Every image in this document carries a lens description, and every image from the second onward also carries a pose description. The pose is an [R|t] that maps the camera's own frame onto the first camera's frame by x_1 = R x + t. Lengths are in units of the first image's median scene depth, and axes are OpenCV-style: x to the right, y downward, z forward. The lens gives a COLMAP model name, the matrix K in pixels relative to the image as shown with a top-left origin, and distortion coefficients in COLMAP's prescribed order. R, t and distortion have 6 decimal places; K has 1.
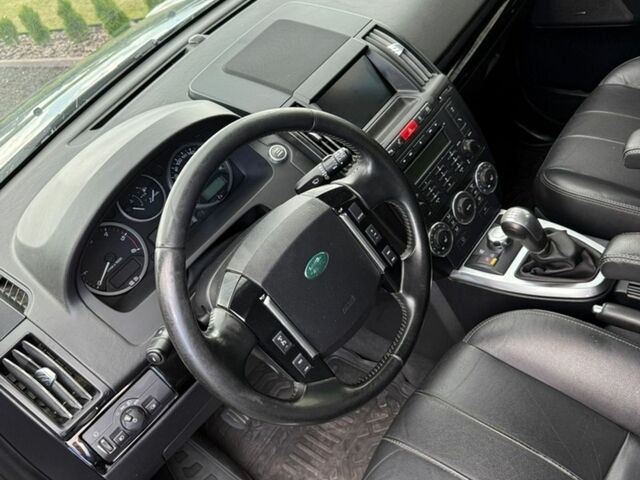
lens RADIAL K [[591.8, 0, 320.0], [0, 591.8, 240.0], [0, 0, 1]] dist [0.130166, -0.234502]
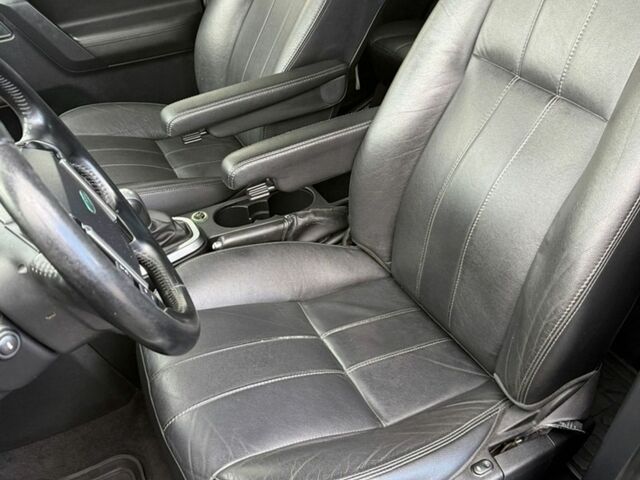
lens RADIAL K [[591.8, 0, 320.0], [0, 591.8, 240.0], [0, 0, 1]] dist [0.130166, -0.234502]
pose [[0.388429, -0.248605, 0.887310, -0.484525], [0.513787, 0.857779, 0.015416, 0.183390], [-0.764948, 0.449900, 0.460916, 0.272729]]
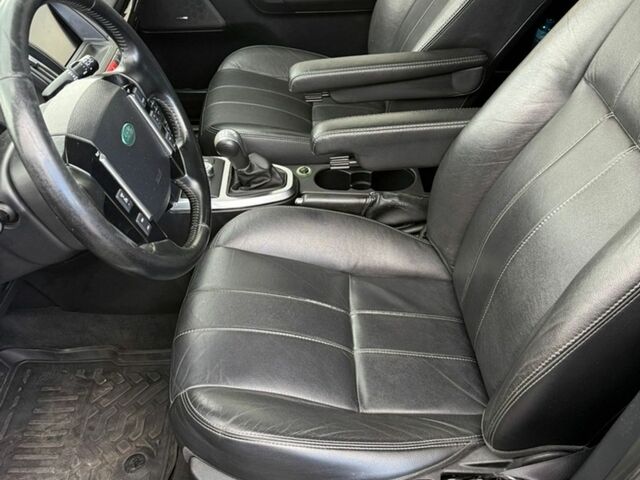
lens RADIAL K [[591.8, 0, 320.0], [0, 591.8, 240.0], [0, 0, 1]] dist [0.130166, -0.234502]
pose [[0.721753, -0.137738, 0.678307, -0.364073], [0.229465, 0.972194, -0.046747, 0.253123], [-0.653007, 0.189387, 0.733290, 0.045024]]
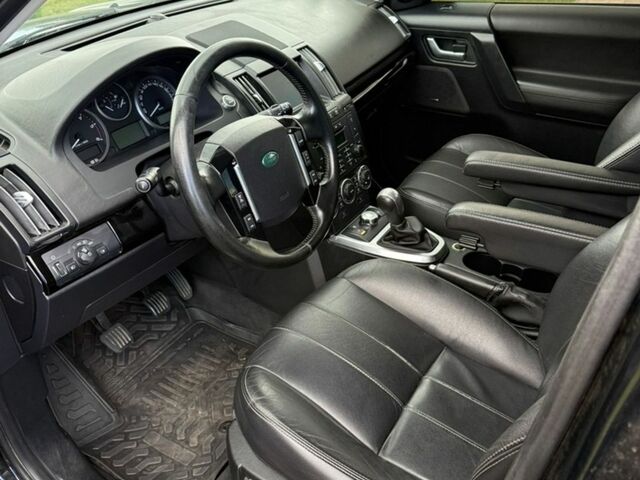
lens RADIAL K [[591.8, 0, 320.0], [0, 591.8, 240.0], [0, 0, 1]] dist [0.130166, -0.234502]
pose [[0.934026, 0.218593, 0.282512, -0.180925], [-0.169864, 0.967554, -0.187046, 0.339045], [-0.314232, 0.126717, 0.940851, -0.222580]]
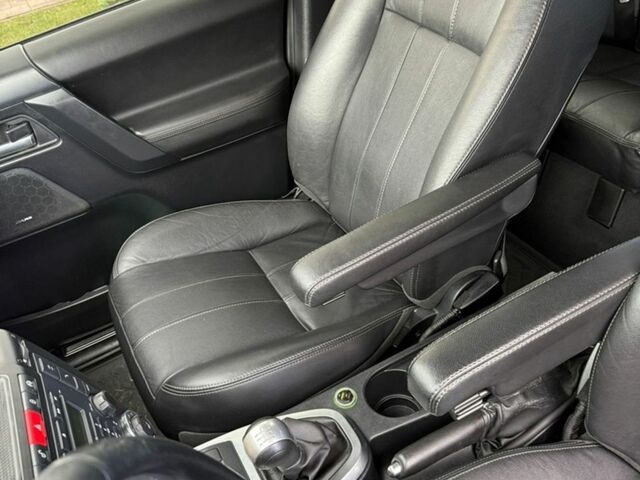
lens RADIAL K [[591.8, 0, 320.0], [0, 591.8, 240.0], [0, 0, 1]] dist [0.130166, -0.234502]
pose [[0.415881, -0.295725, 0.859994, -0.165021], [0.586172, 0.810172, -0.004871, -0.175554], [-0.695302, 0.506131, 0.510281, 0.480595]]
